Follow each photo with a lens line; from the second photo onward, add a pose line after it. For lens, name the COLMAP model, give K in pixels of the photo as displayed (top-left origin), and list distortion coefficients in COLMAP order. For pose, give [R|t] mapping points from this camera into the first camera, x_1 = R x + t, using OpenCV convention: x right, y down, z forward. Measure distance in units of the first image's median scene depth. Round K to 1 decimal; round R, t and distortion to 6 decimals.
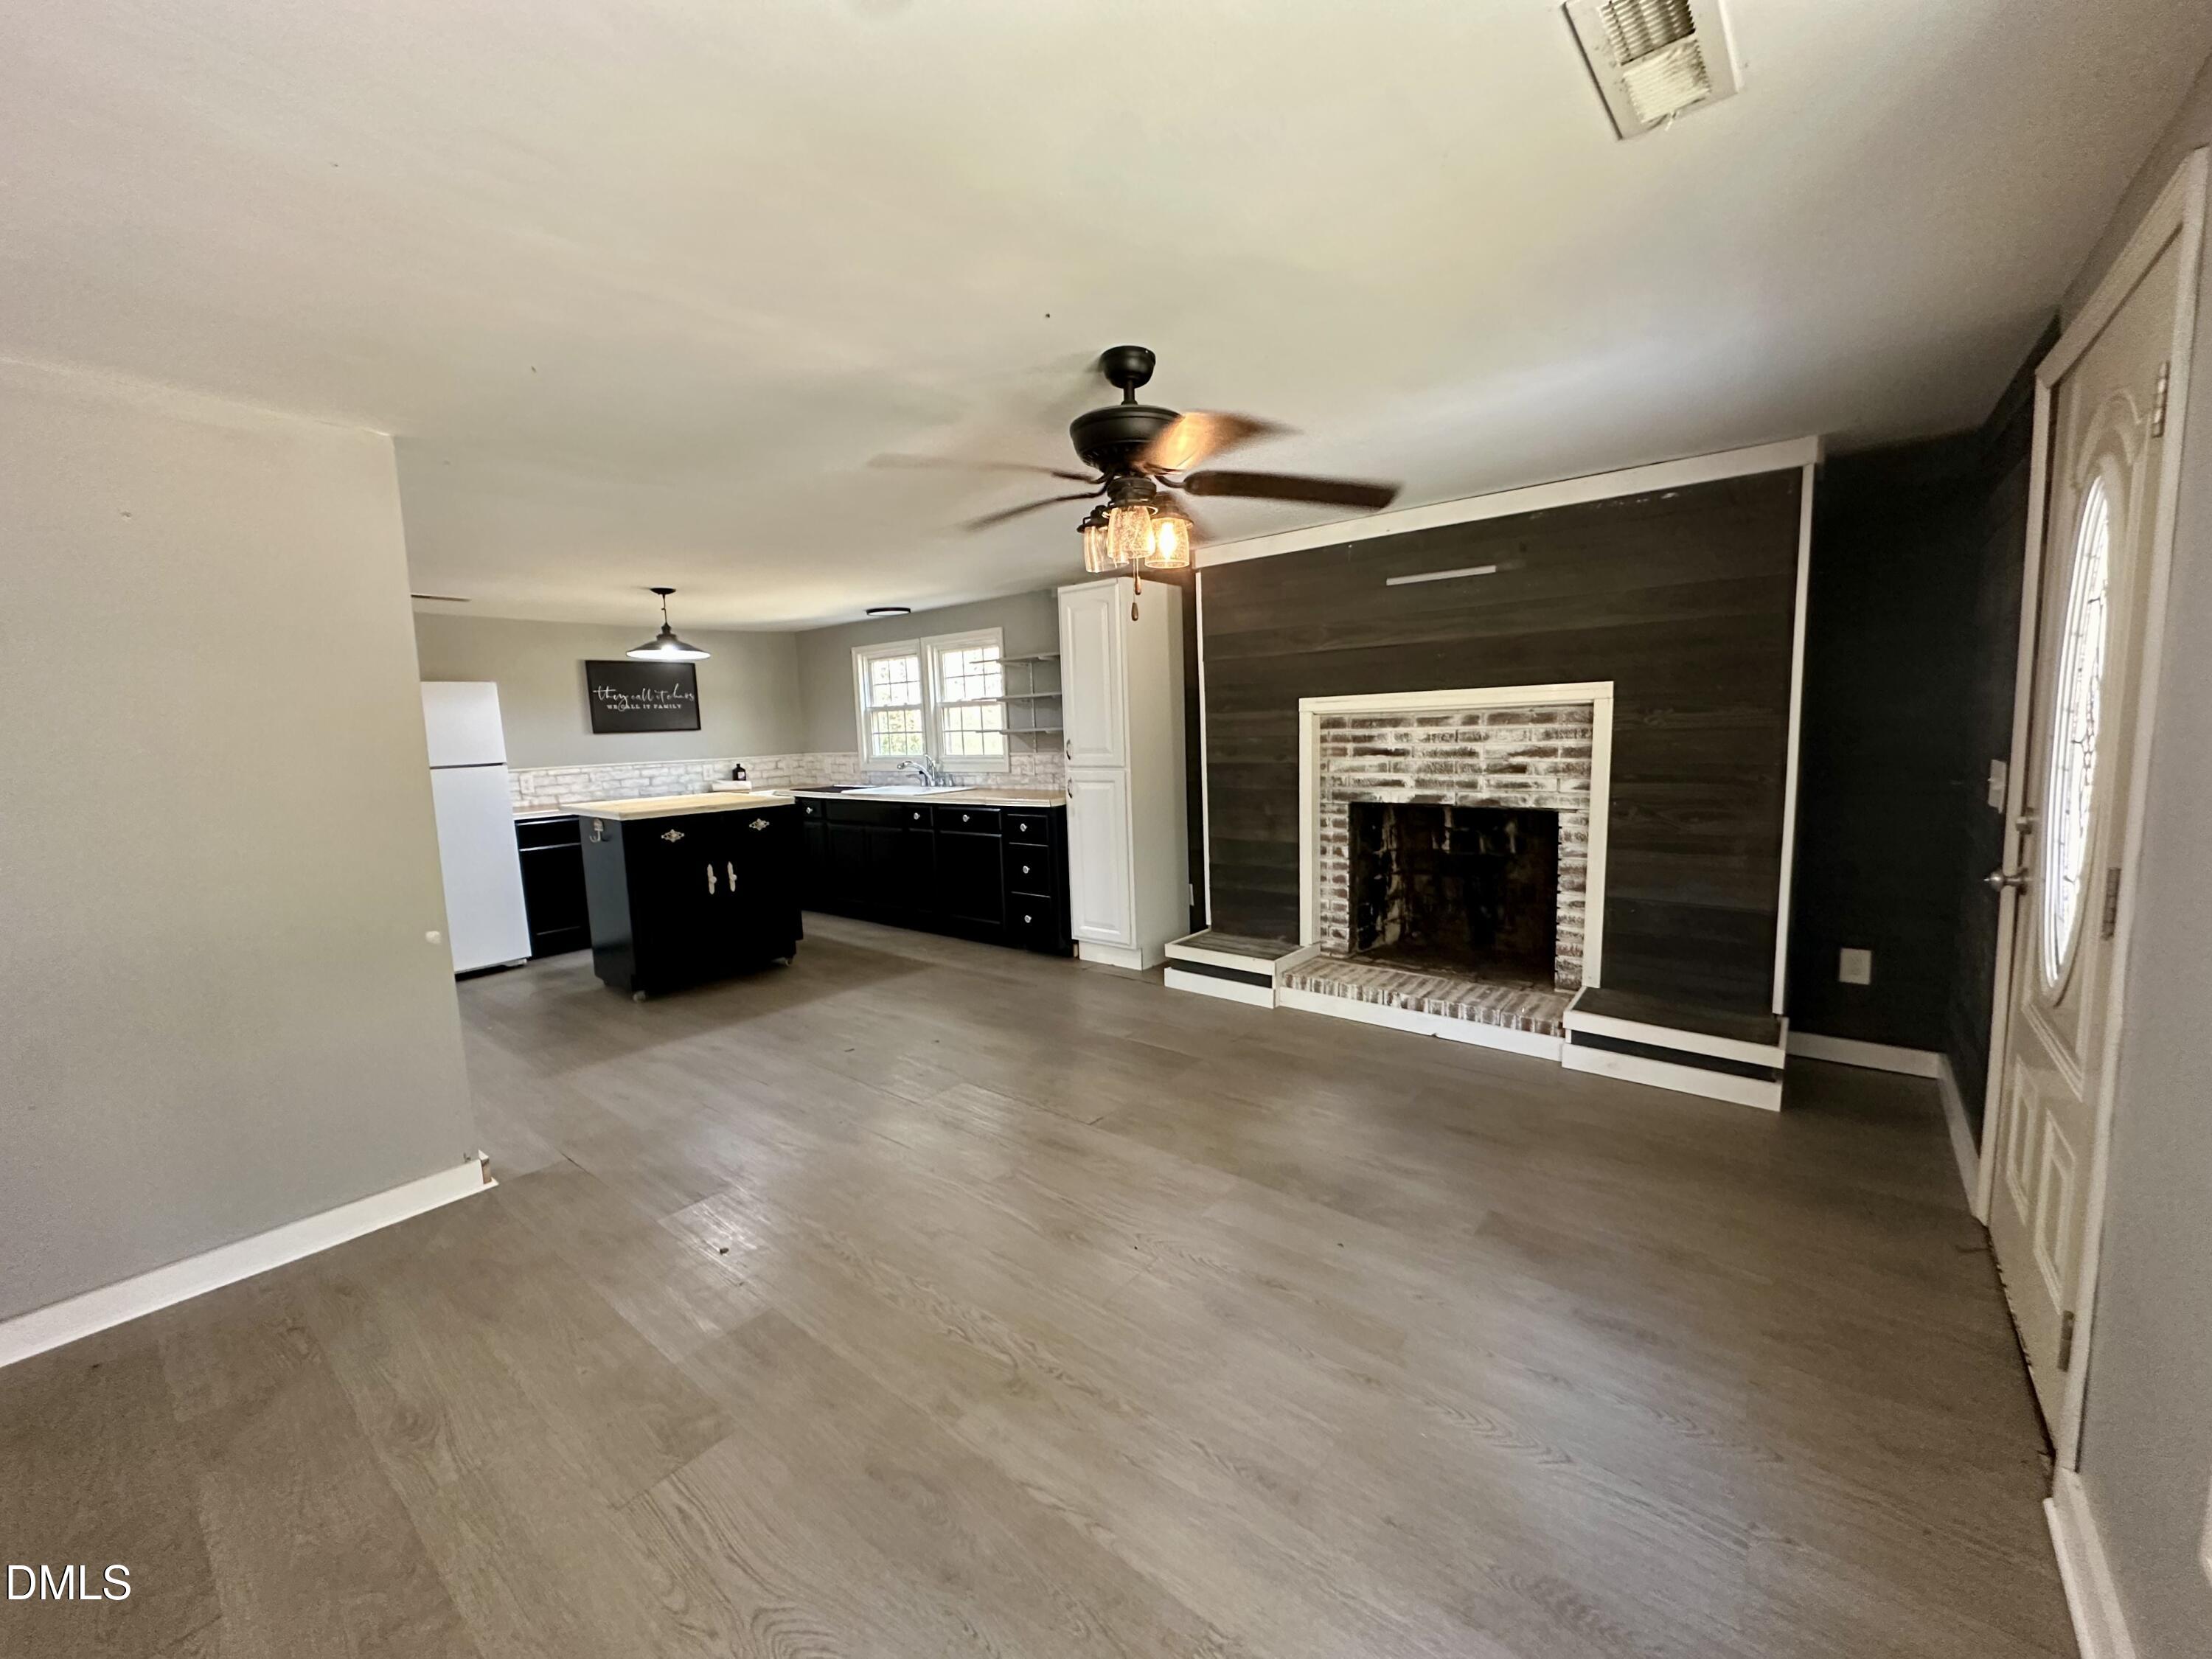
lens RADIAL K [[880.6, 0, 1120.4], [0, 880.6, 829.9], [0, 0, 1]] dist [-0.005849, -0.000044]
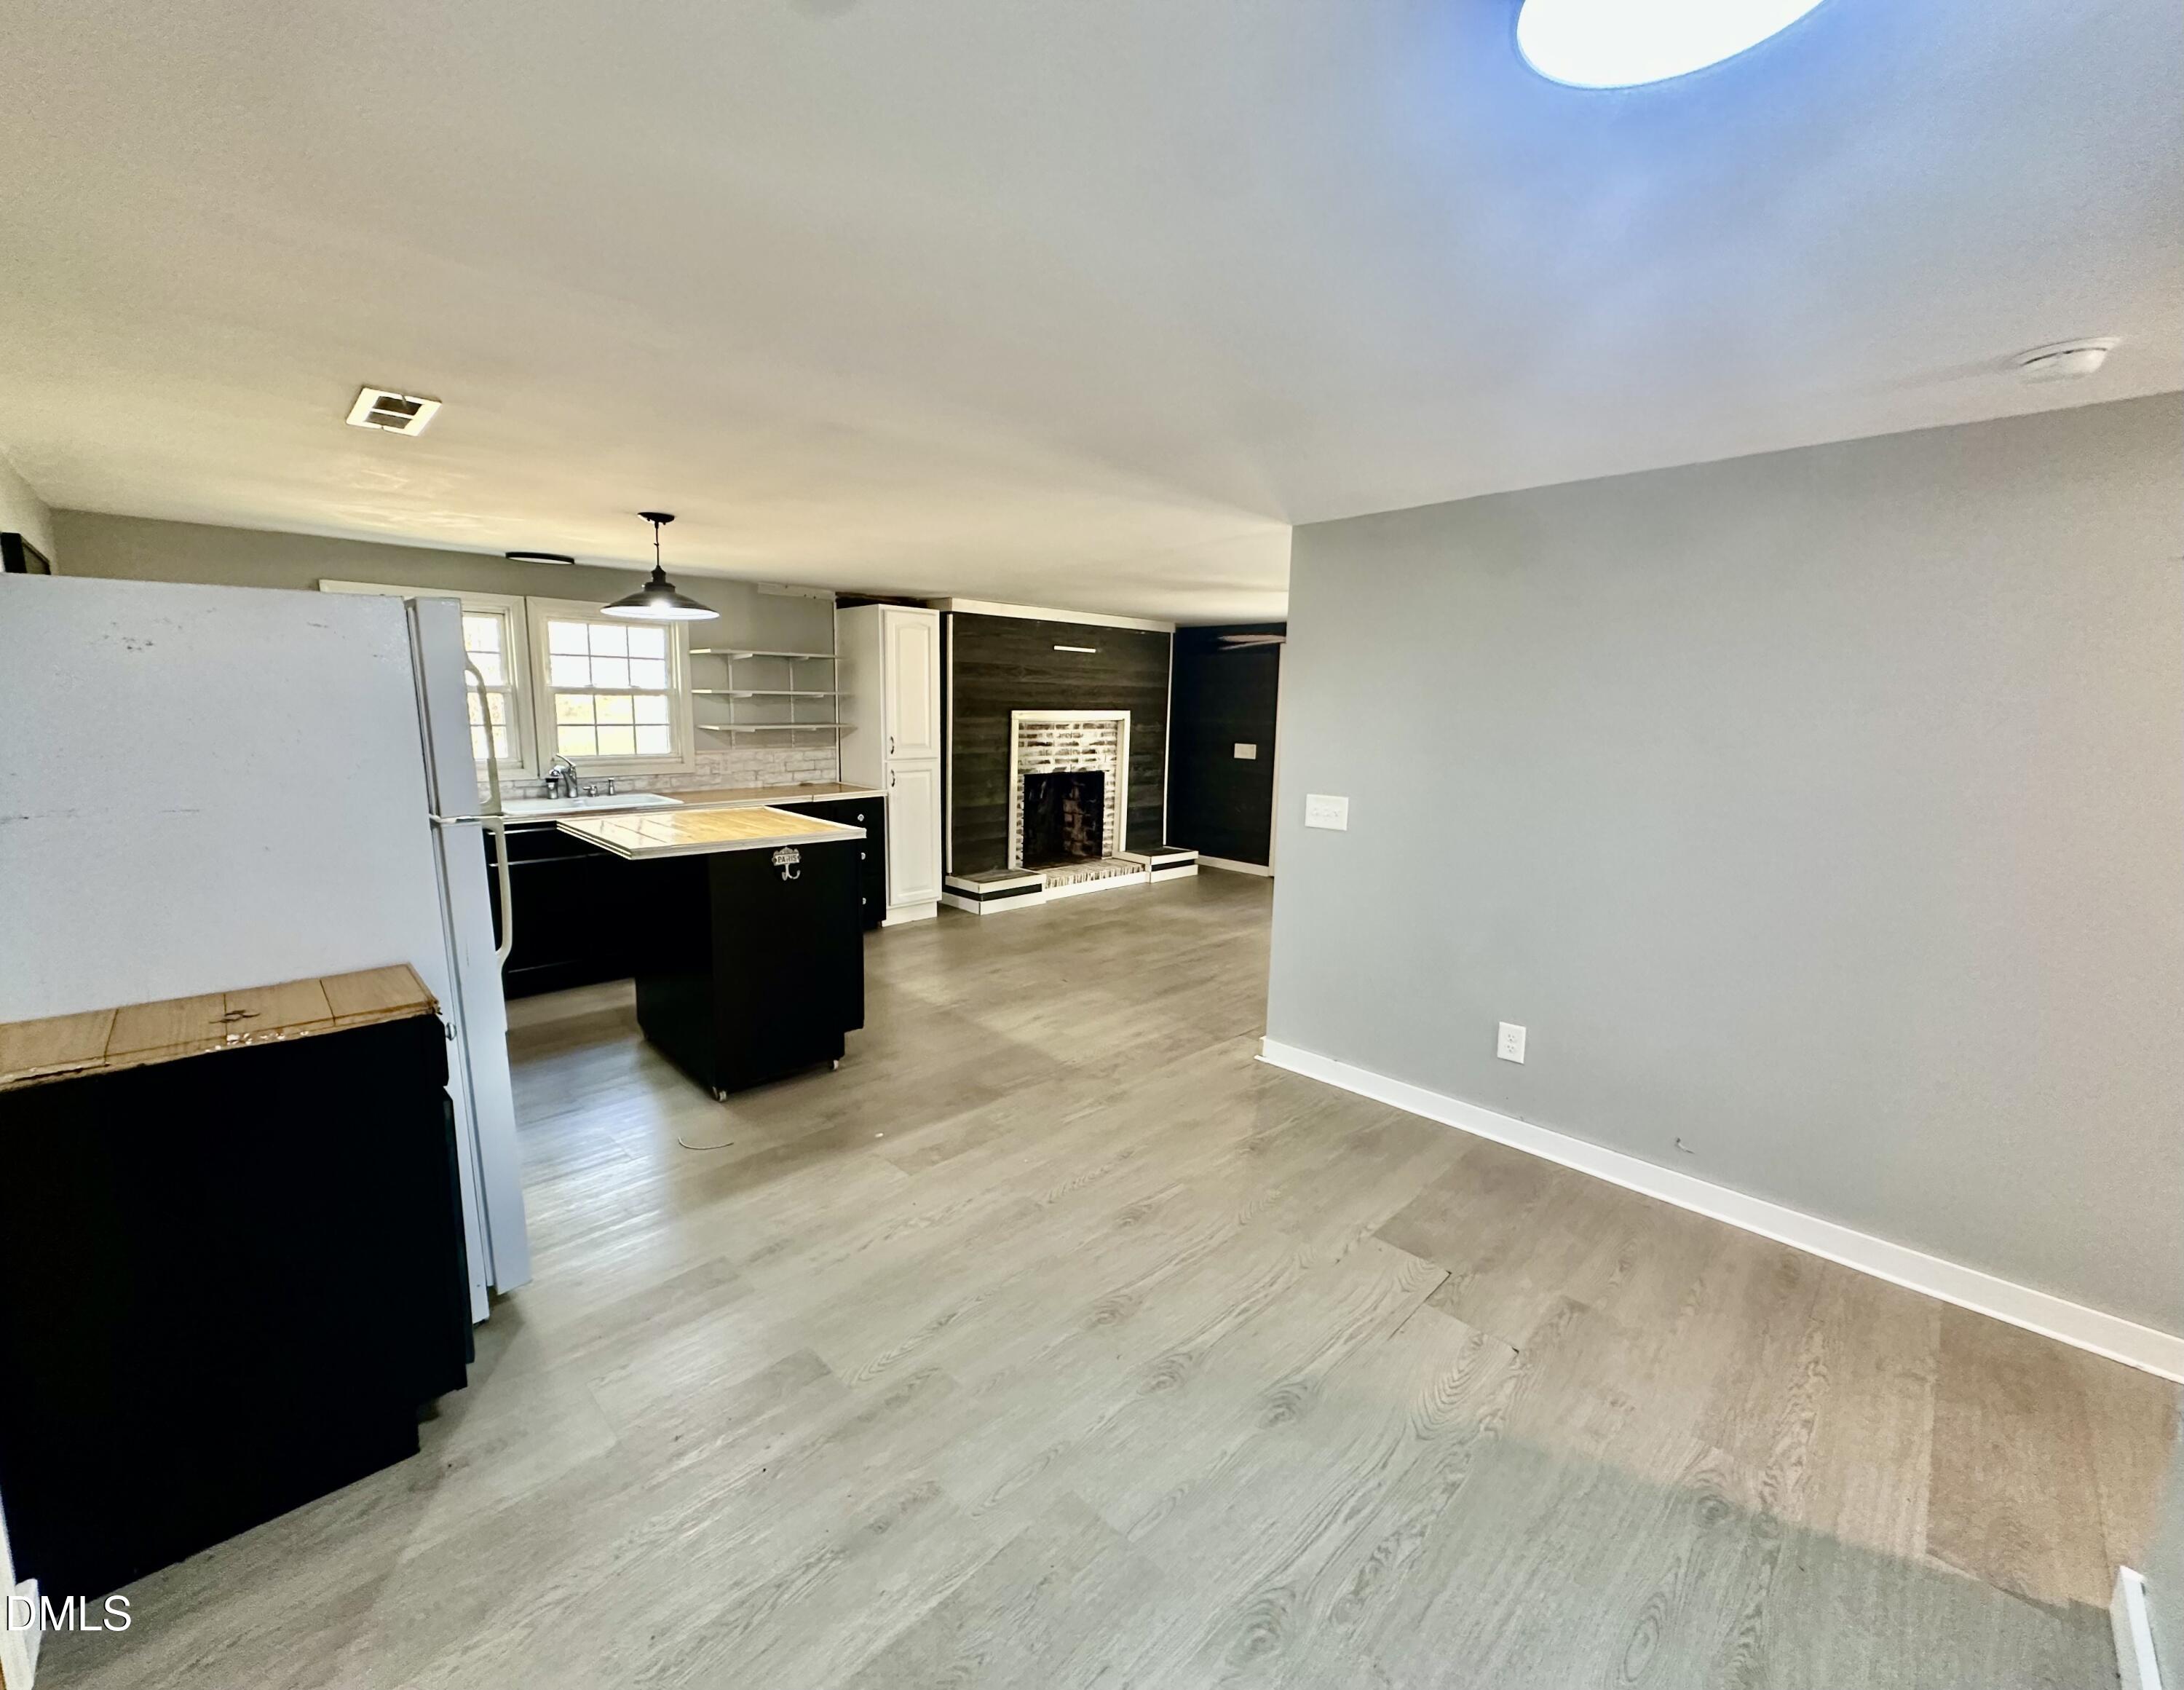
lens RADIAL K [[889.3, 0, 1048.1], [0, 889.3, 845.5], [0, 0, 1]] dist [-0.002065, -0.000790]
pose [[0.132002, -0.123924, 0.983473, -1.455577], [0.095860, 0.989100, 0.111767, -0.086500], [-0.986603, 0.079522, 0.142442, 0.765010]]
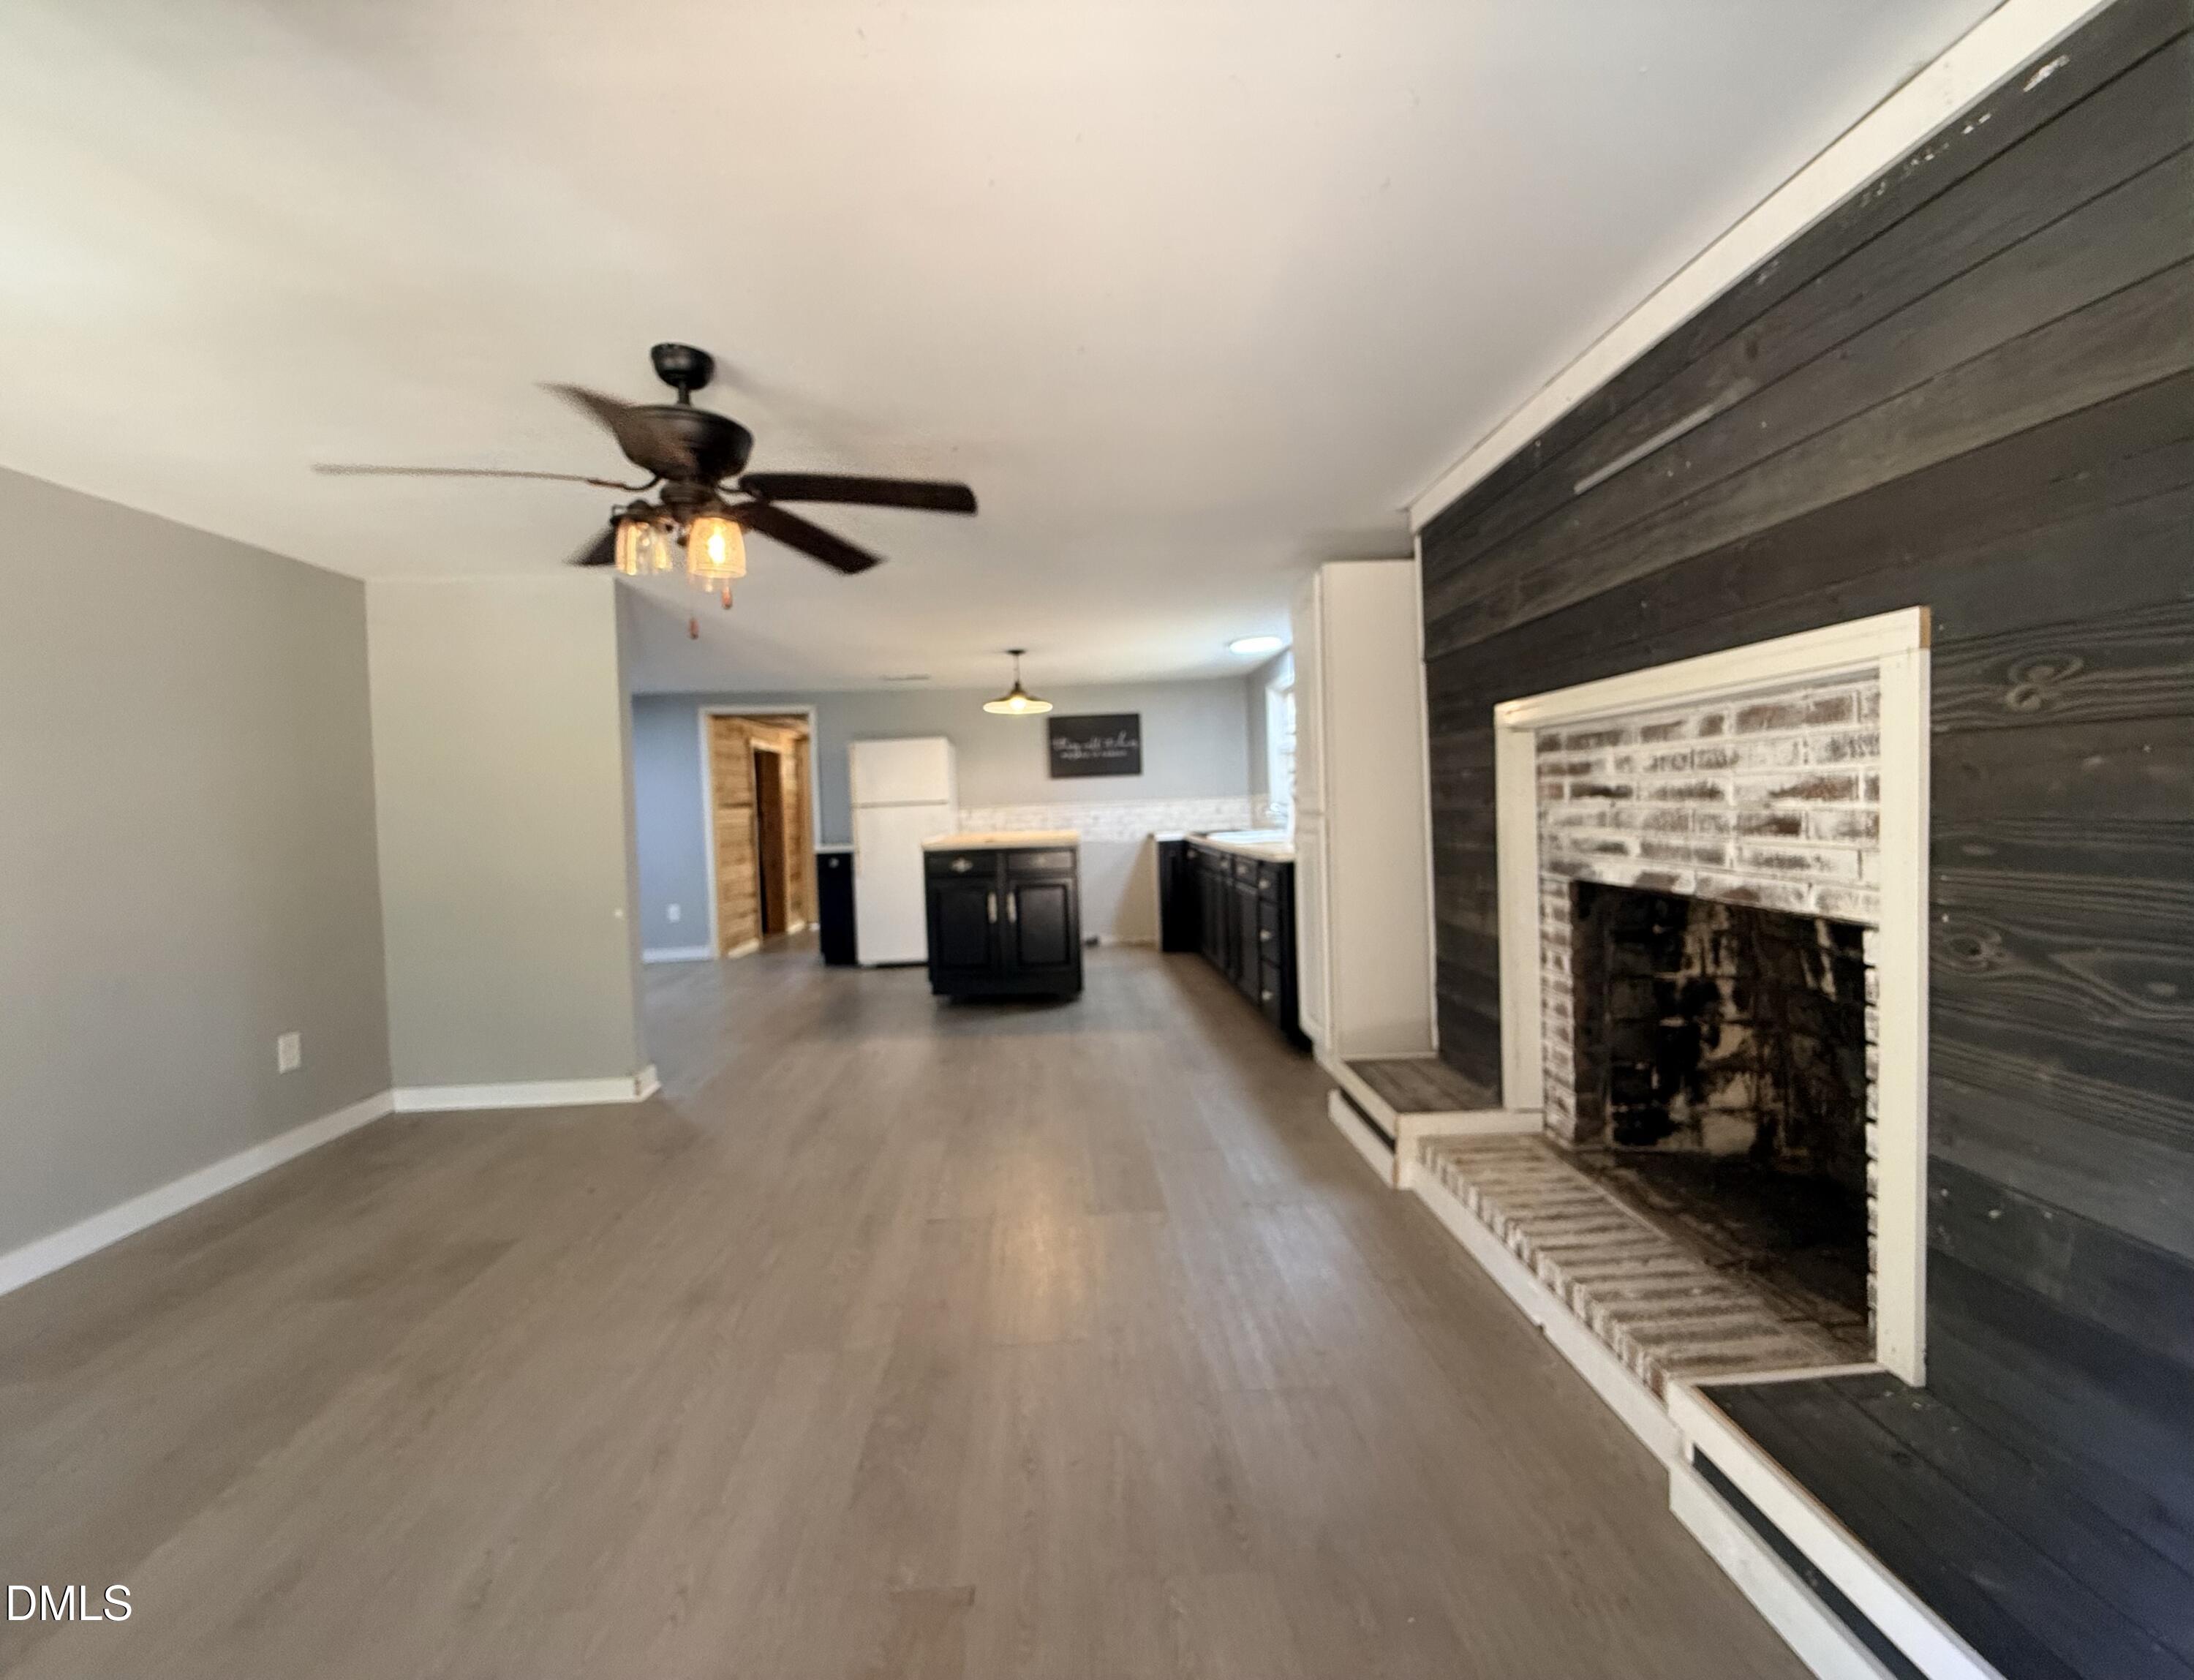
lens RADIAL K [[907.5, 0, 1065.4], [0, 907.5, 835.5], [0, 0, 1]] dist [-0.001895, -0.000282]
pose [[0.639138, 0.037574, -0.768174, 0.529993], [-0.077021, 0.996912, -0.015321, -0.026248], [0.765226, 0.068957, 0.640058, 0.381586]]
